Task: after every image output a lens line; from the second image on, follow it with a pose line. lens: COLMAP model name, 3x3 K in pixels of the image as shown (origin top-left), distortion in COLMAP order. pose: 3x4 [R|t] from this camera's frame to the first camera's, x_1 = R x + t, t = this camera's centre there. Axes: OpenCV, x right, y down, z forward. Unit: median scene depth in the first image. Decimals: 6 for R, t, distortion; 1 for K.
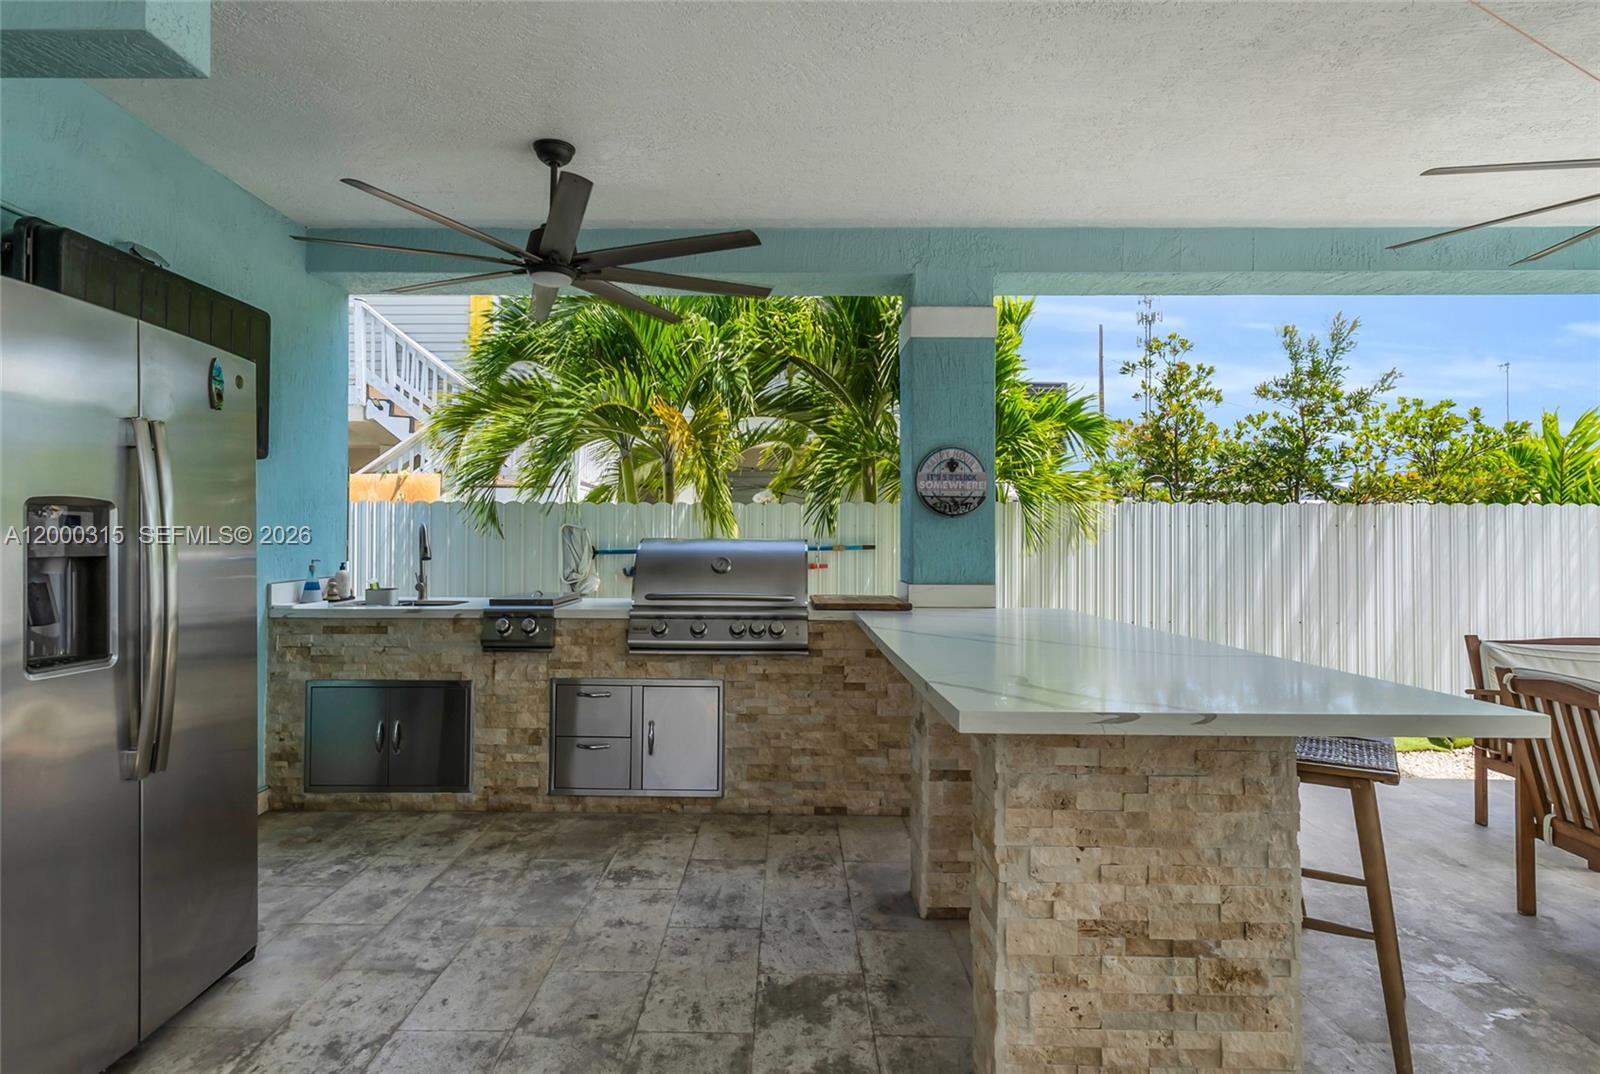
lens RADIAL K [[889.7, 0, 791.4], [0, 889.7, 526.4], [0, 0, 1]] dist [0.003451, 0.000653]
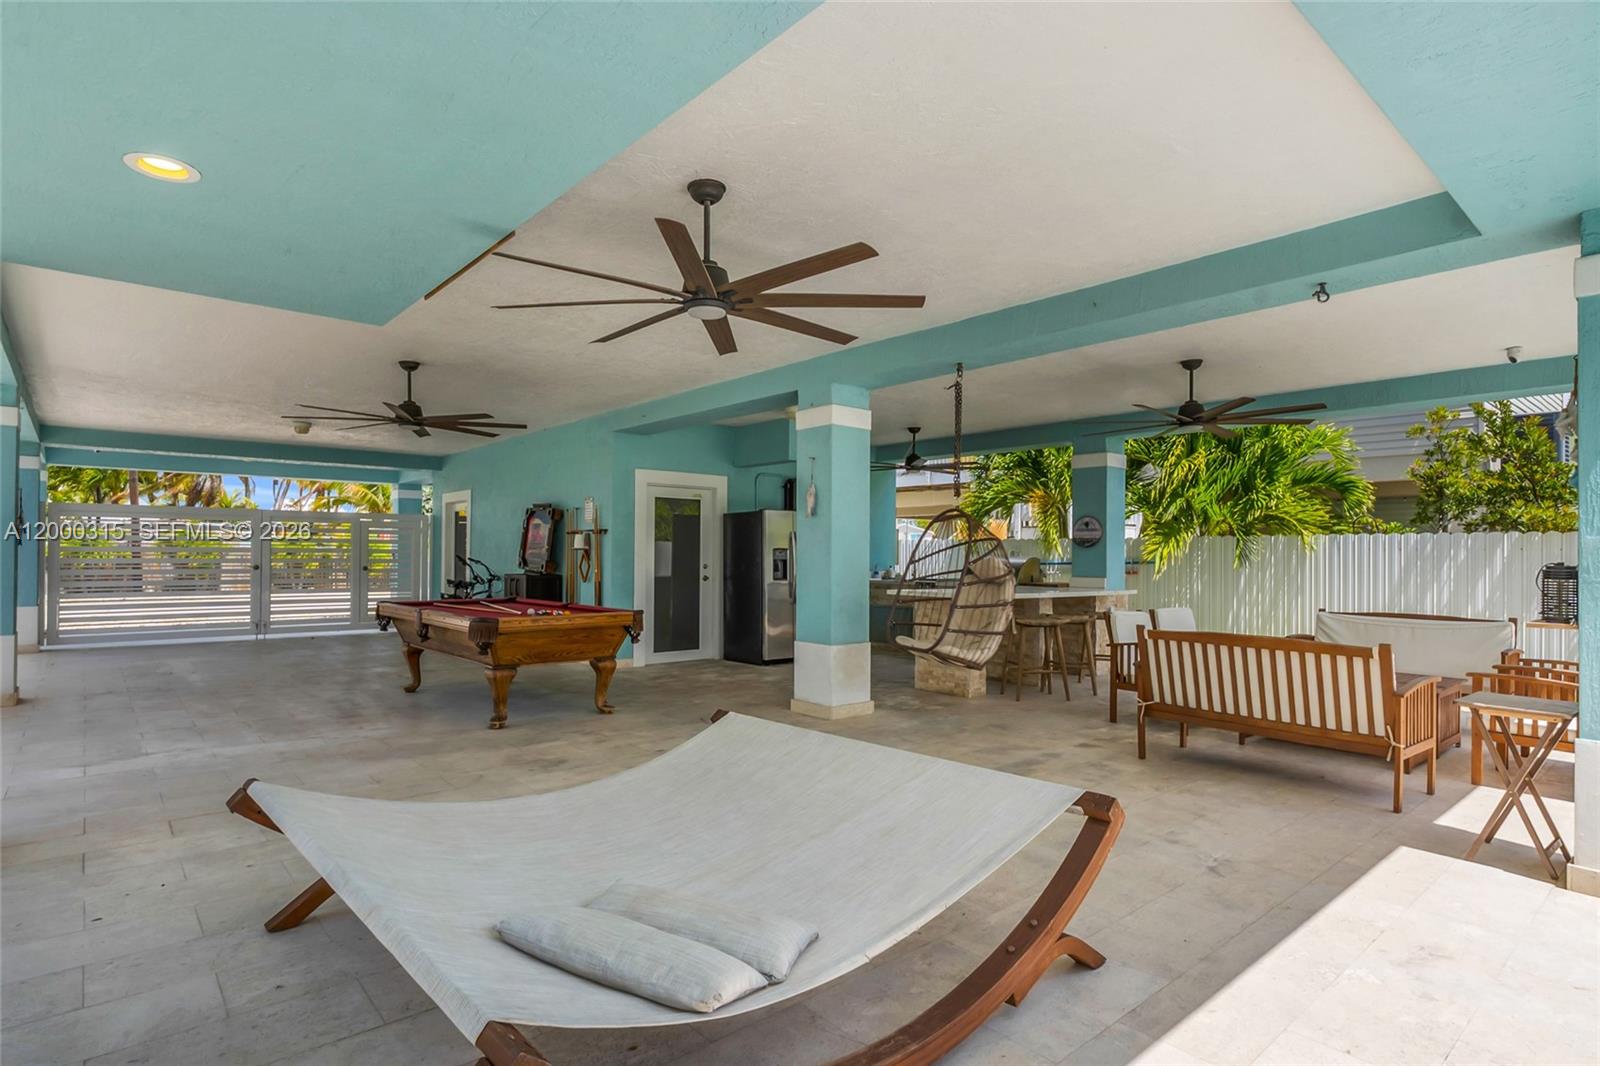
lens RADIAL K [[832.9, 0, 776.2], [0, 832.9, 550.7], [0, 0, 1]] dist [0.002596, -0.000306]
pose [[0.648157, -0.003914, -0.761497, 1.358227], [0.006906, 0.999976, 0.000739, -0.010142], [0.761476, -0.005738, 0.648168, -1.027951]]
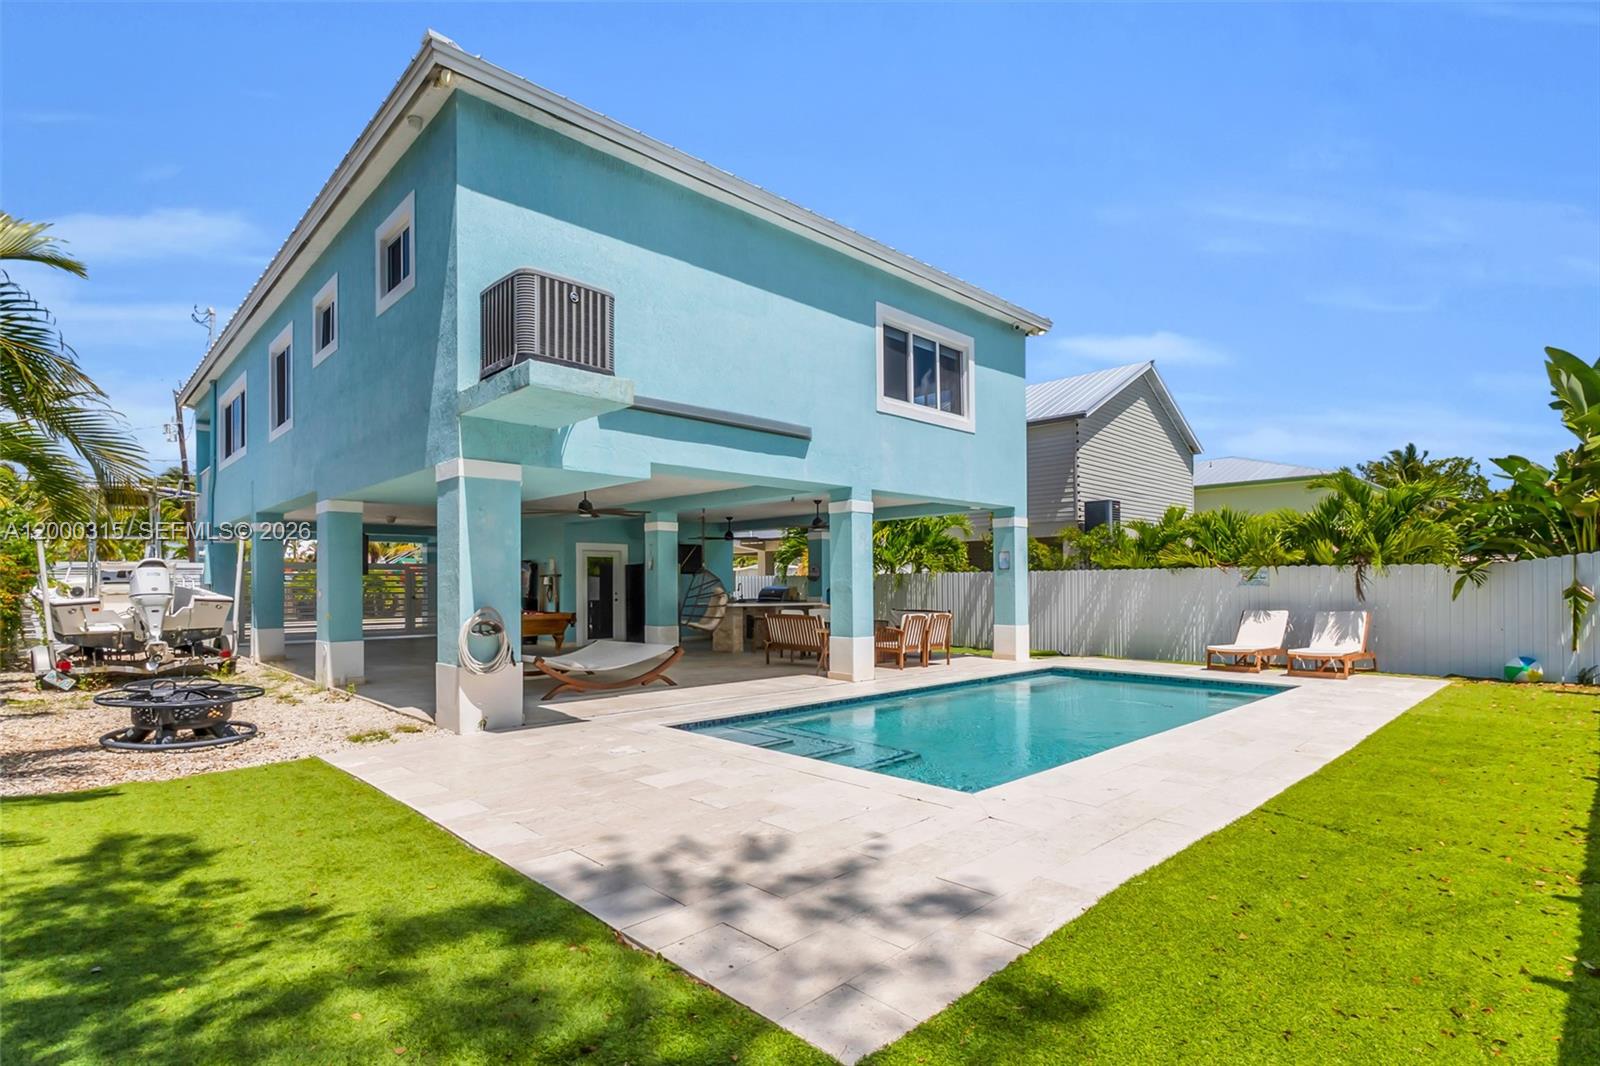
lens RADIAL K [[786.3, 0, 780.2], [0, 786.3, 576.3], [0, 0, 1]] dist [0.003964, 0.000040]
pose [[0.689439, -0.015760, -0.724173, 3.029301], [0.019795, 0.999800, -0.002914, -0.026933], [0.724074, -0.012326, 0.689613, -1.879869]]
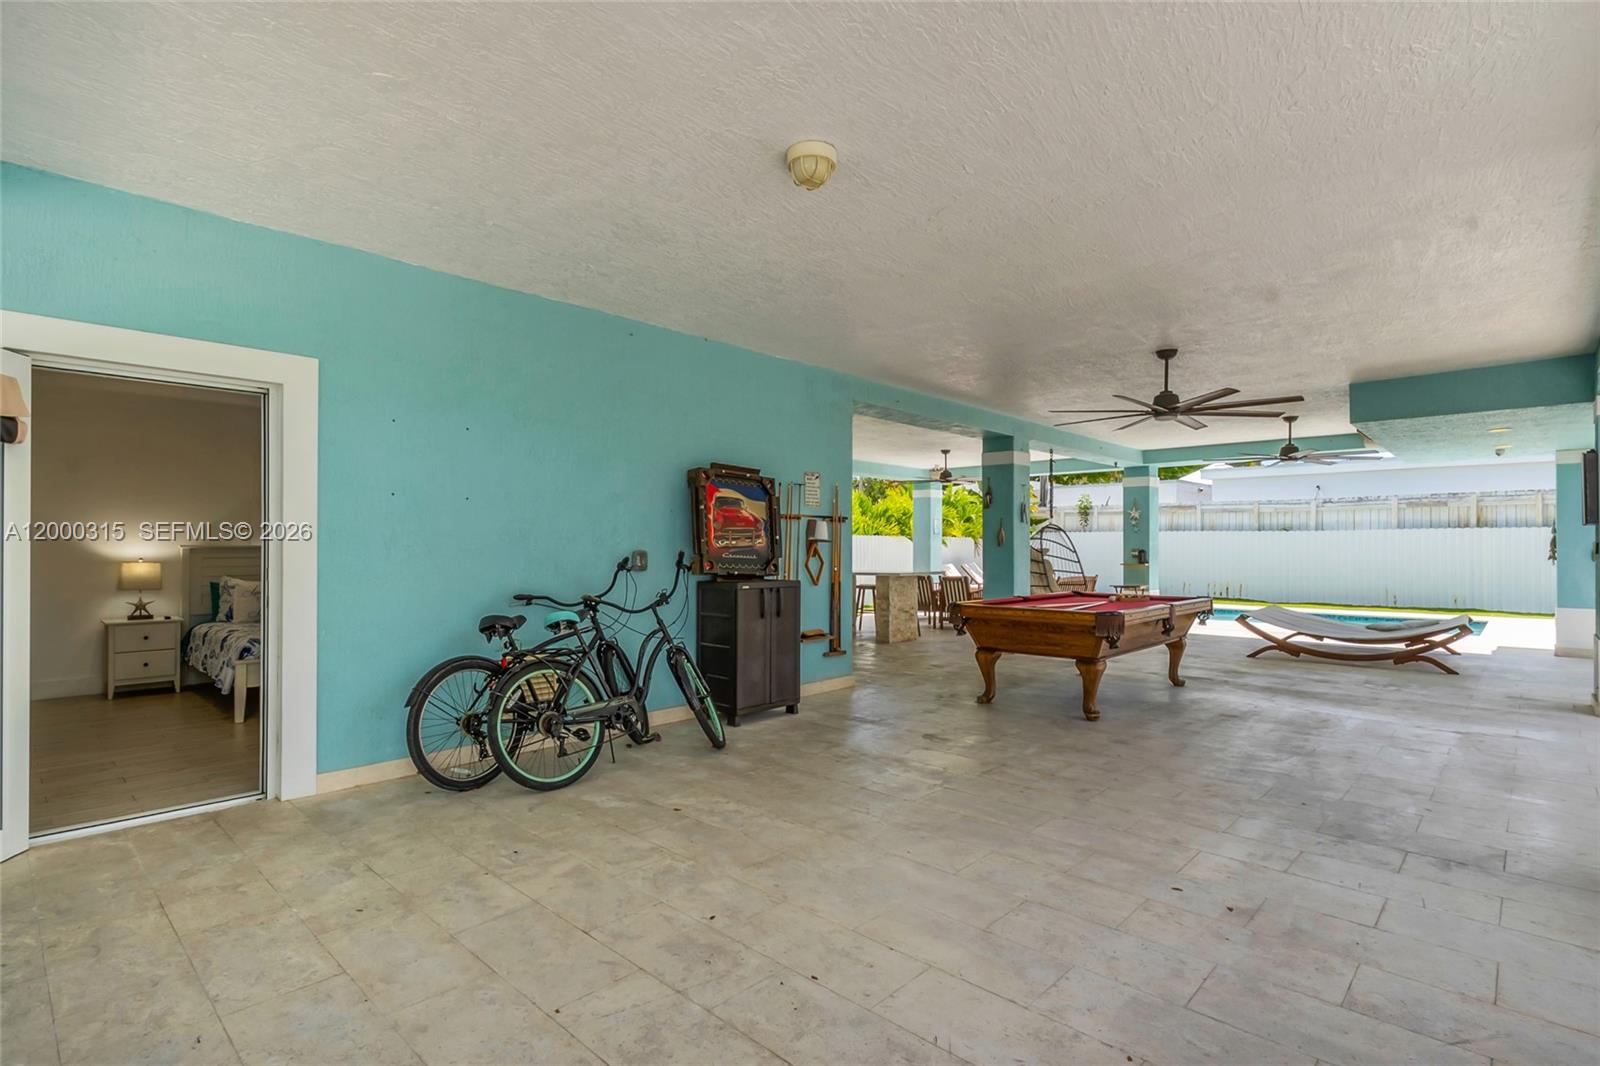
lens RADIAL K [[774.2, 0, 783.2], [0, 774.2, 540.7], [0, 0, 1]] dist [0.002068, 0.000128]
pose [[0.691578, 0.004903, 0.722285, -1.892969], [-0.011505, 0.999925, 0.004229, -0.022468], [-0.722210, -0.011235, 0.691583, -1.003197]]
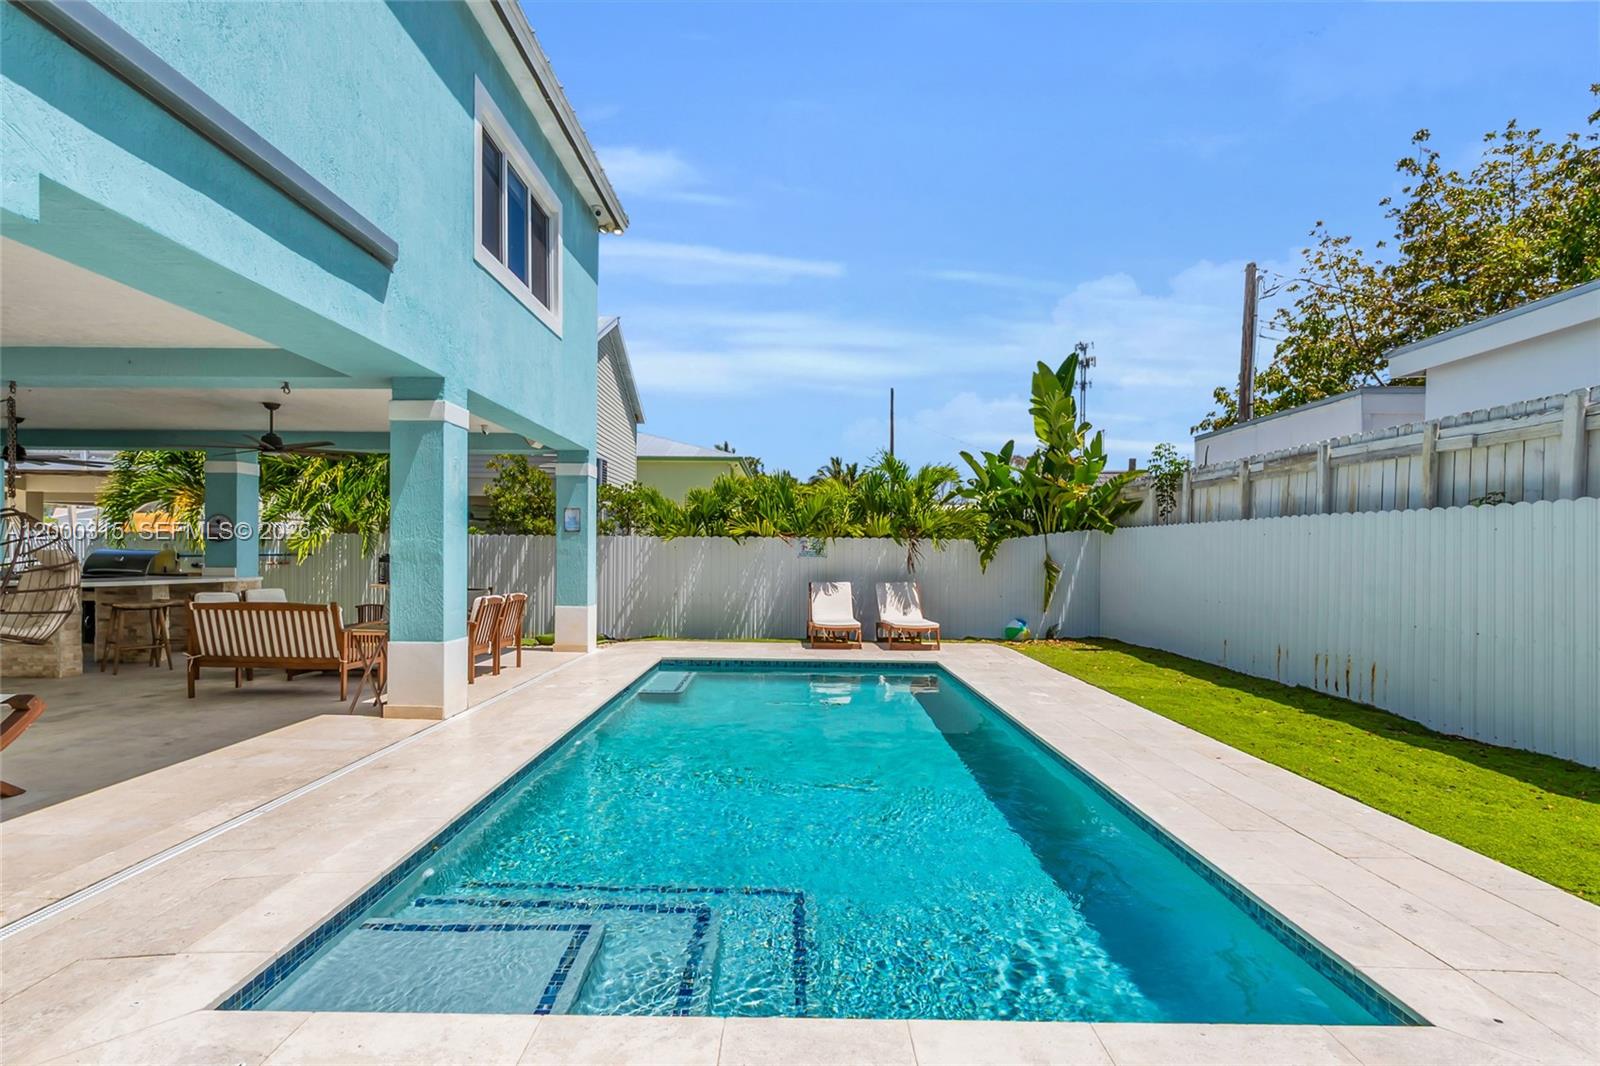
lens RADIAL K [[790.9, 0, 797.5], [0, 790.9, 559.0], [0, 0, 1]] dist [0.000963, 0.000289]
pose [[0.999986, 0.004775, 0.002316, 2.001456], [-0.004823, 0.999762, 0.021274, -0.017947], [-0.002214, -0.021285, 0.999771, -1.421804]]
